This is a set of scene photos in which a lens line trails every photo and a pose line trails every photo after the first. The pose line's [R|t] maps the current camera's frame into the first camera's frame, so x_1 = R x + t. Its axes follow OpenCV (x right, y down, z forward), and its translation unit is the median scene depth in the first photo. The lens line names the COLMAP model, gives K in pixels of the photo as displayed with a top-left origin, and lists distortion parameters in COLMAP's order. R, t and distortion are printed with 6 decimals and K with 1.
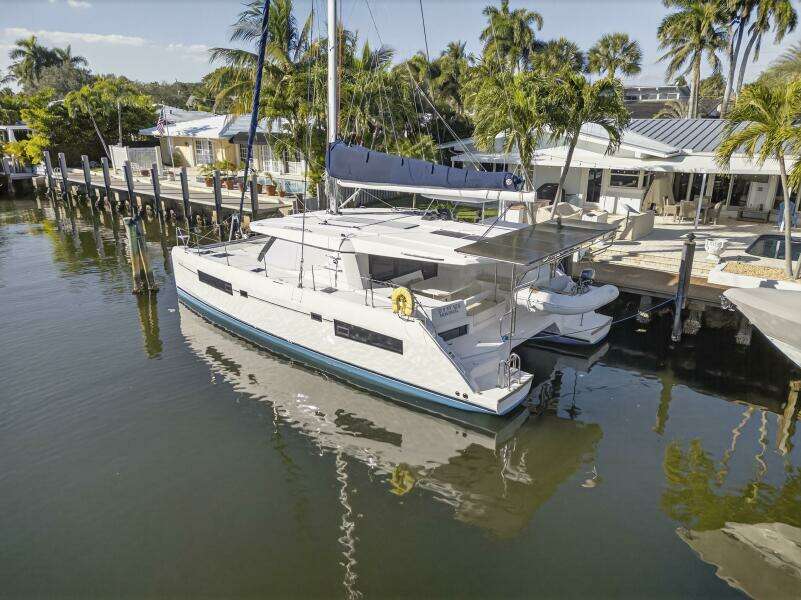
lens RADIAL K [[586.7, 0, 397.0], [0, 586.7, 302.7], [0, 0, 1]] dist [0.021779, 0.000218]
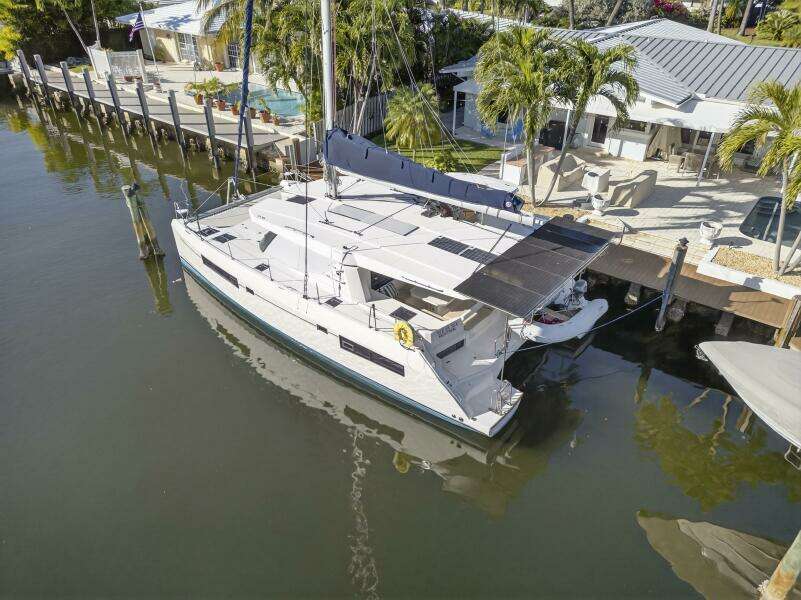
lens RADIAL K [[584.7, 0, 399.0], [0, 584.7, 317.0], [0, 0, 1]] dist [0.004644, 0.003704]
pose [[0.999977, -0.006044, 0.003070, -0.001414], [0.005024, 0.964769, 0.263052, -0.178155], [-0.004551, -0.263031, 0.964777, -0.009511]]
